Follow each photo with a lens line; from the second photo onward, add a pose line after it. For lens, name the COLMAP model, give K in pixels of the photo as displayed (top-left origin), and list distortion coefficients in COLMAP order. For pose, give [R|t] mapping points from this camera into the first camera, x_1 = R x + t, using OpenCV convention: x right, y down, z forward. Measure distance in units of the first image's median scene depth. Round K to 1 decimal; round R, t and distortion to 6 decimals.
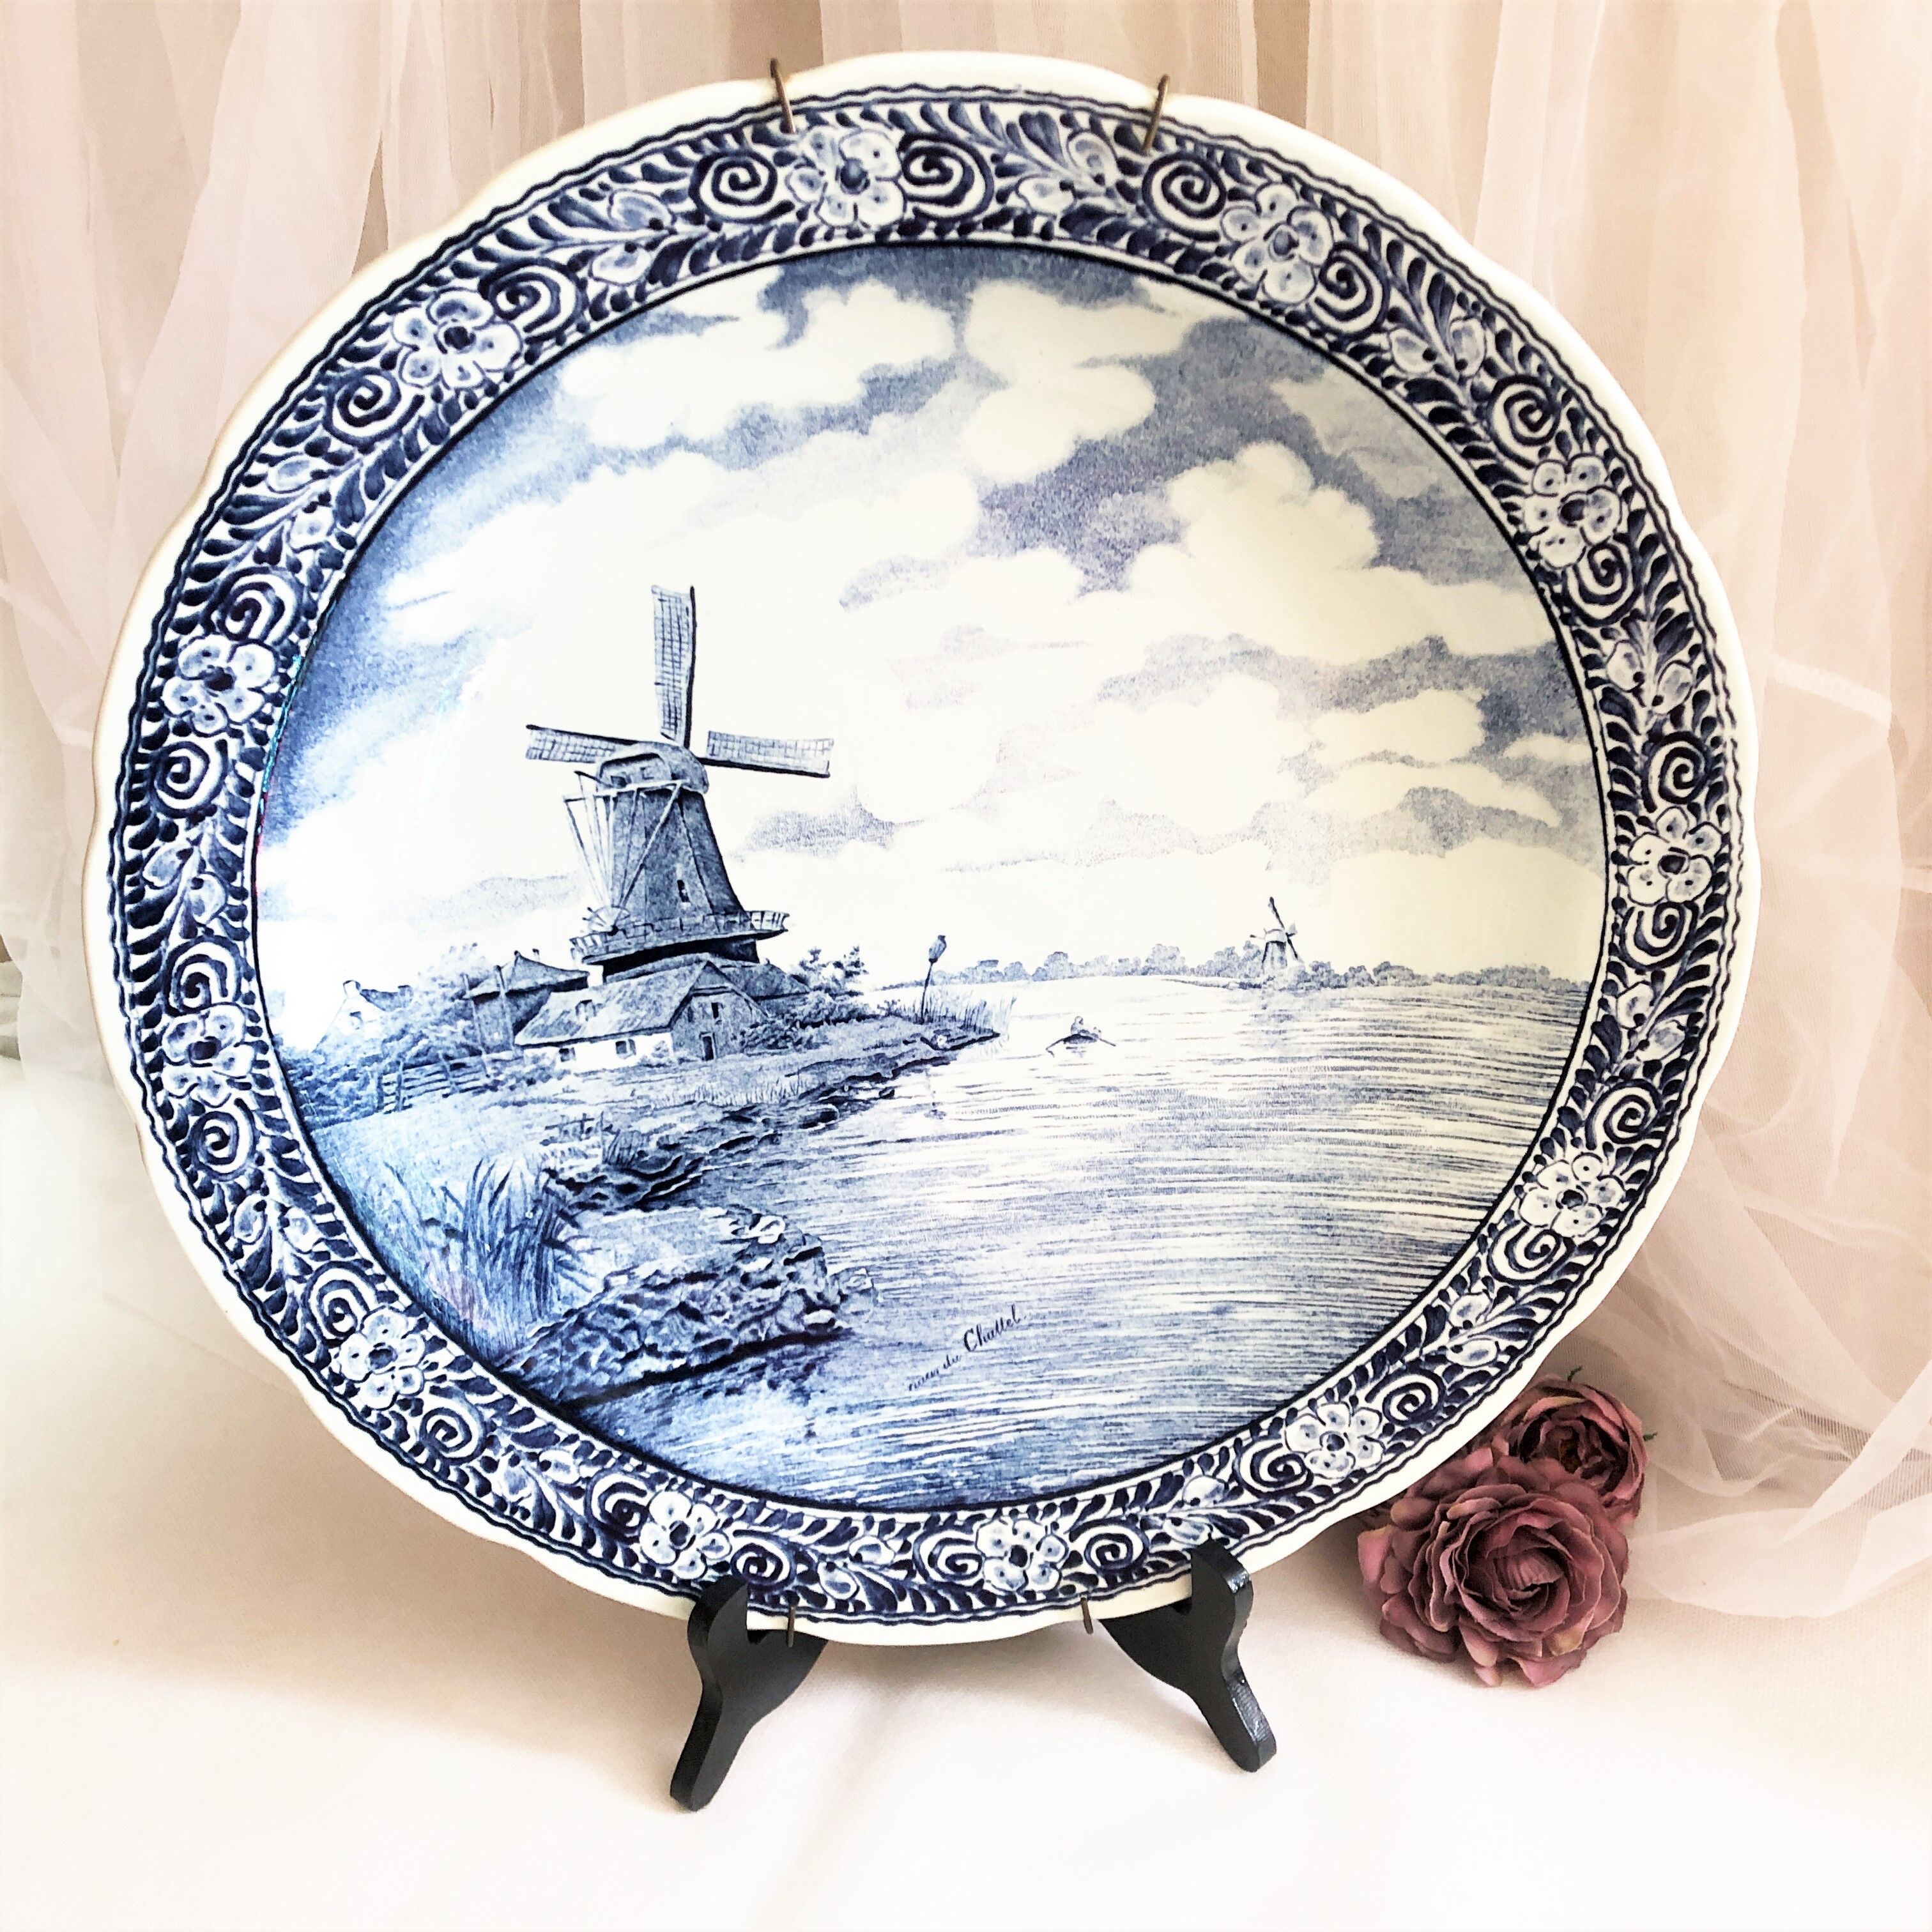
lens RADIAL K [[2056.7, 0, 972.3], [0, 2056.7, 977.1], [0, 0, 1]] dist [-0.010286, 0.000000]
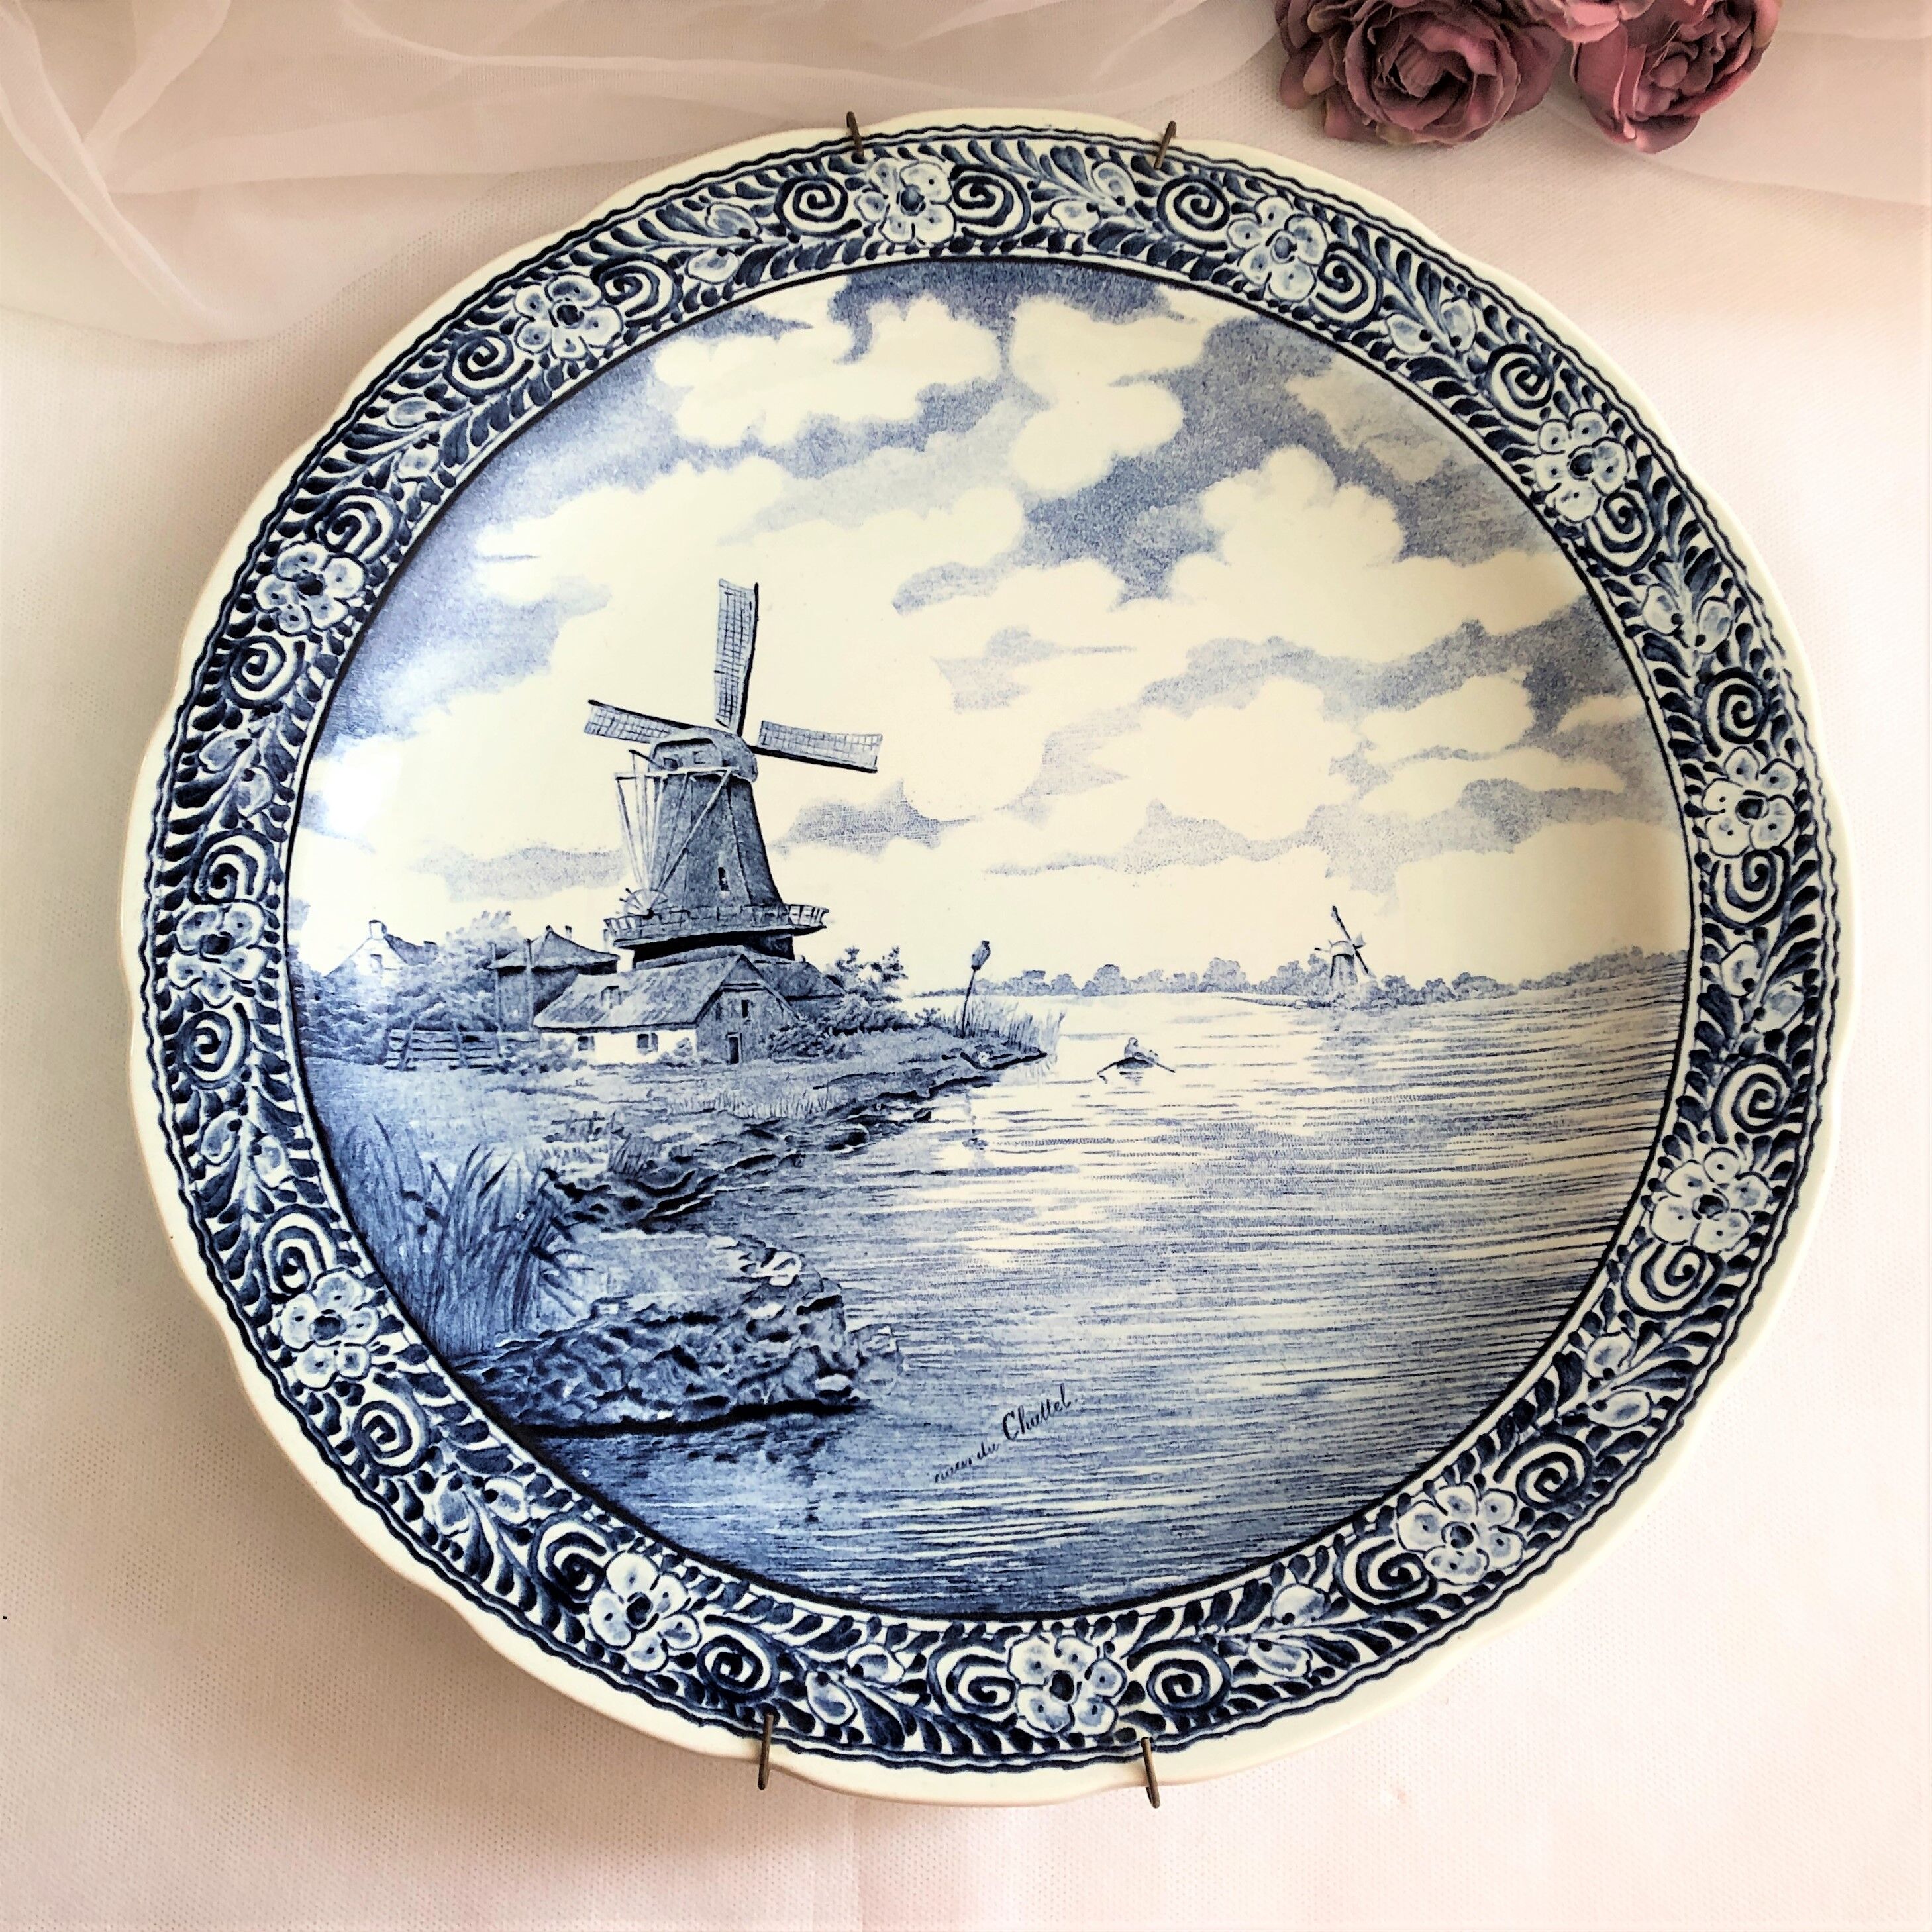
lens RADIAL K [[2142.1, 0, 951.8], [0, 2142.1, 971.2], [0, 0, 1]] dist [0.000542, 0.000000]
pose [[0.994259, -0.011170, -0.106414, 0.077138], [-0.050072, 0.830343, -0.554998, 0.558794], [0.094559, 0.557141, 0.825017, 0.187953]]
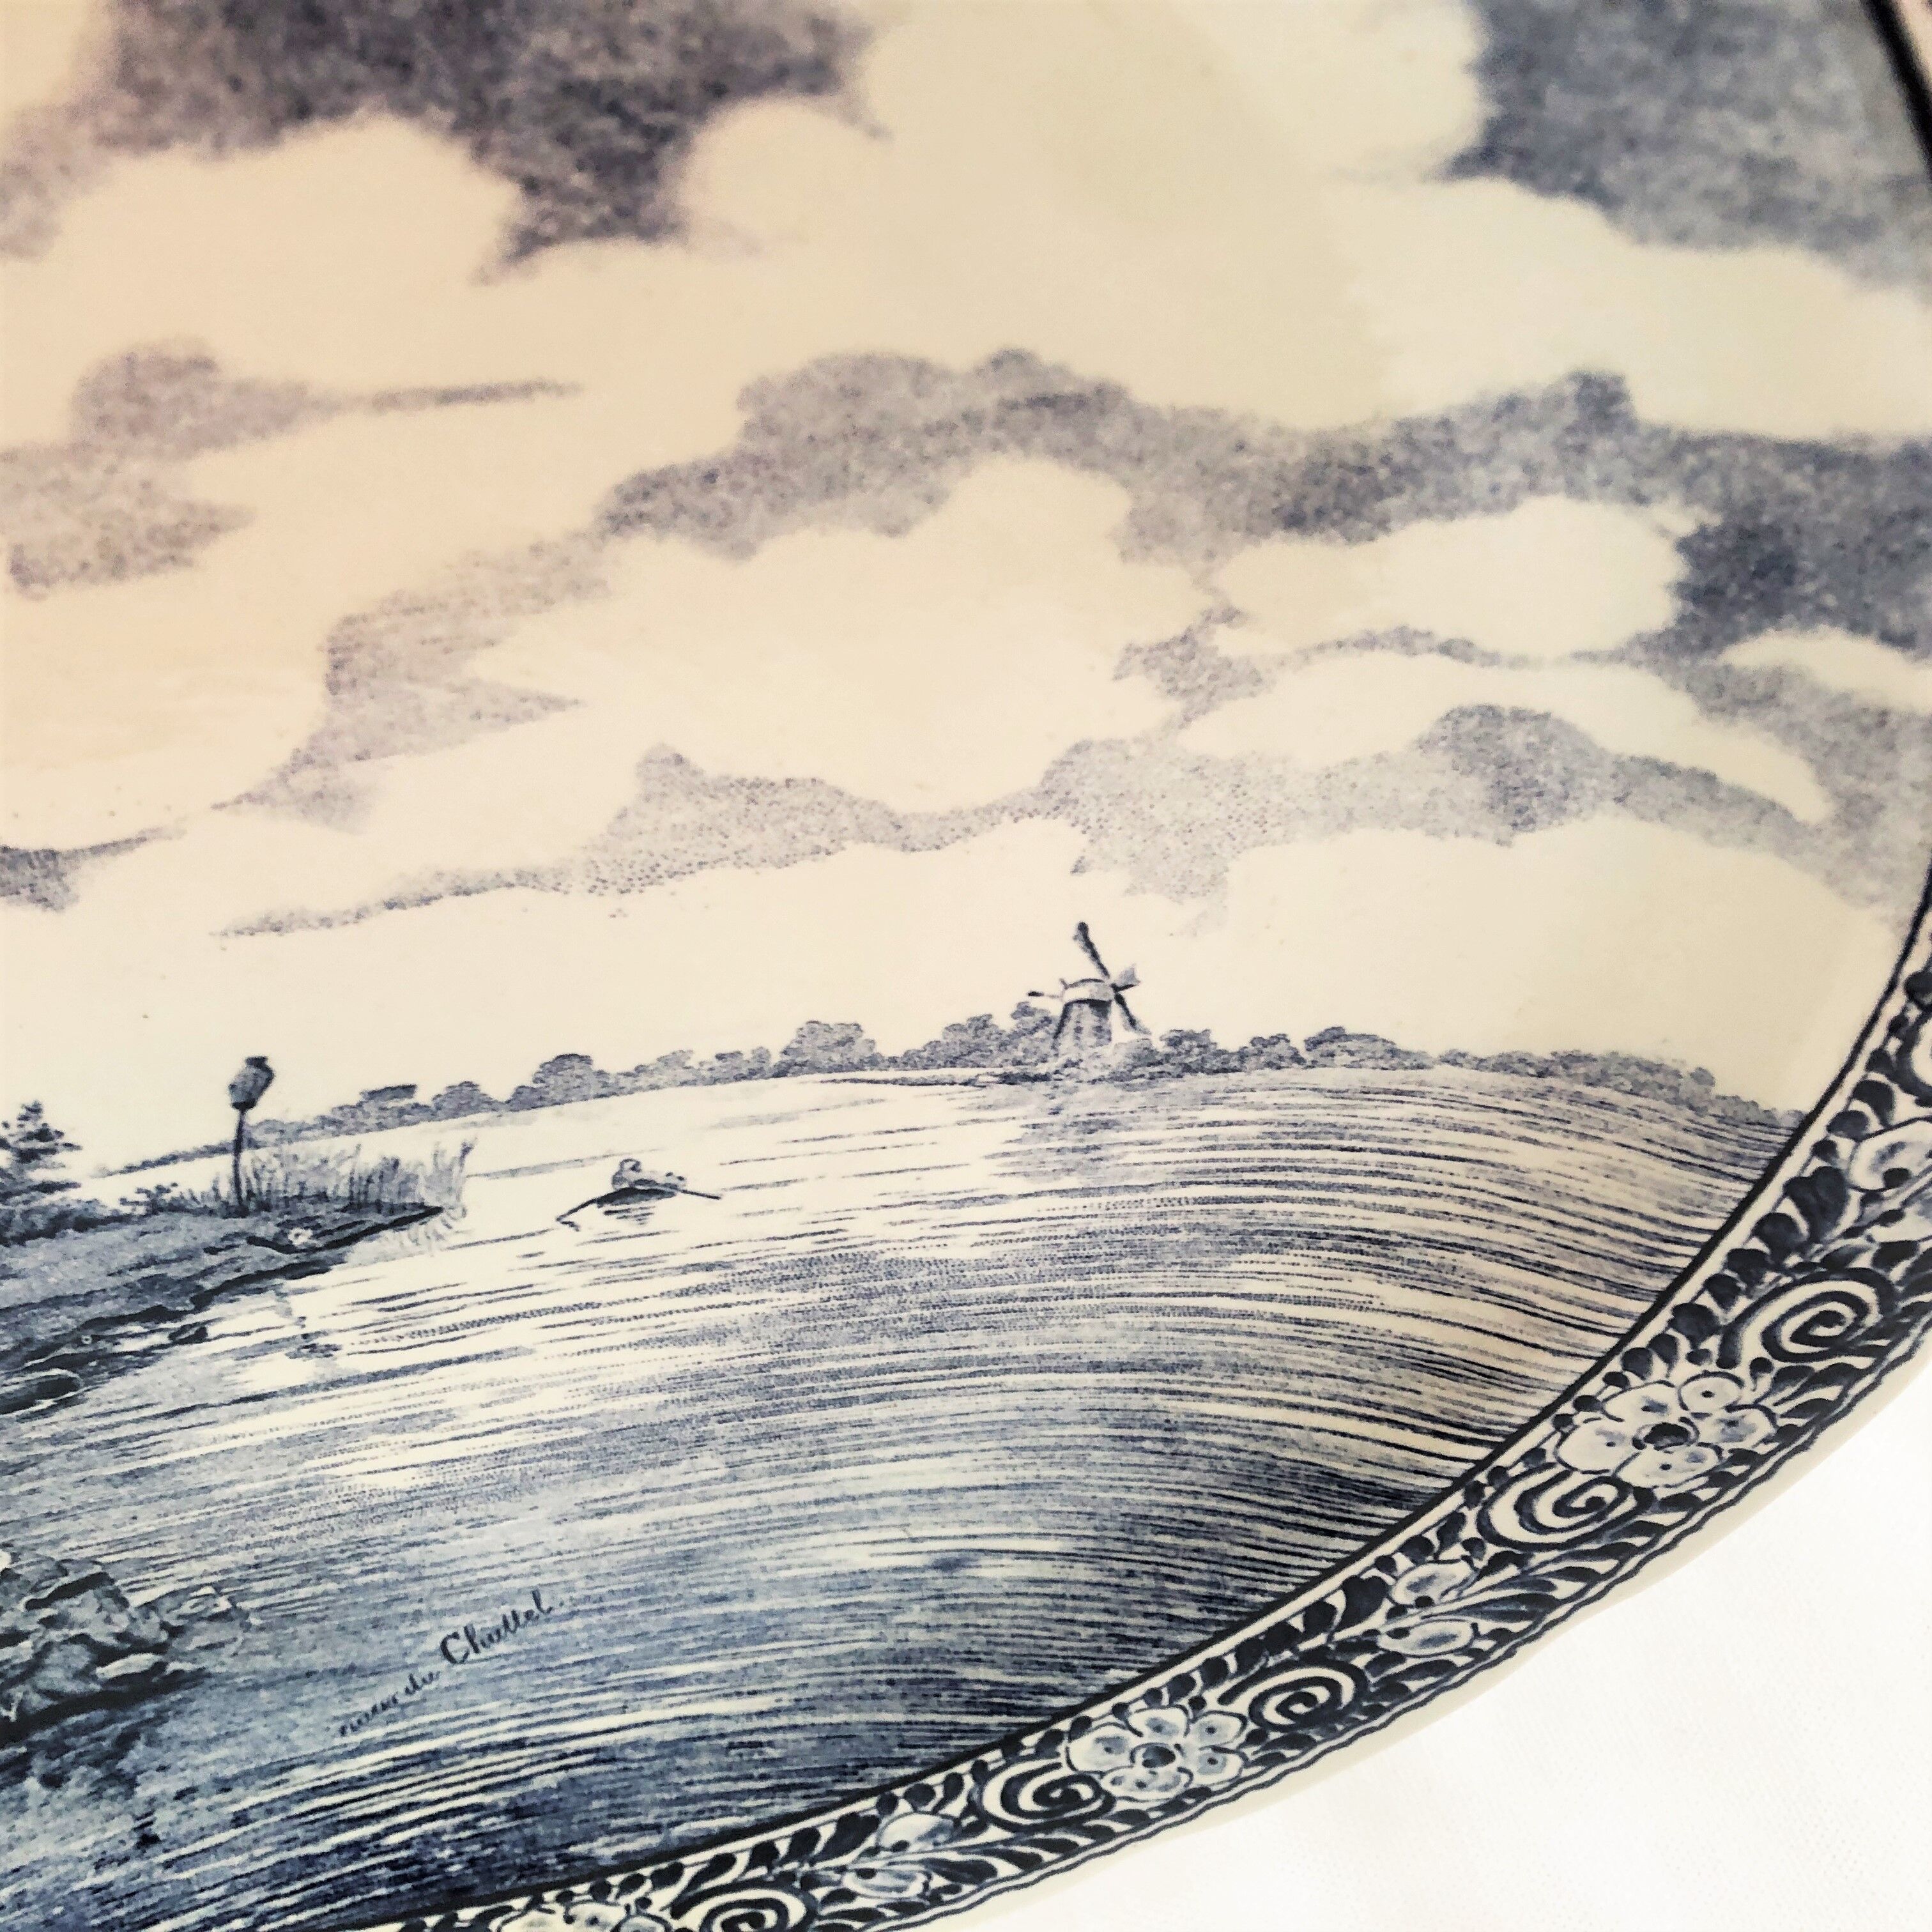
lens RADIAL K [[2142.1, 0, 943.6], [0, 2142.1, 945.0], [0, 0, 1]] dist [0.000542, 0.000000]
pose [[0.991261, -0.050443, 0.121892, 0.068401], [-0.003721, 0.912946, 0.408064, -0.213484], [-0.131865, -0.404952, 0.904779, 0.634366]]
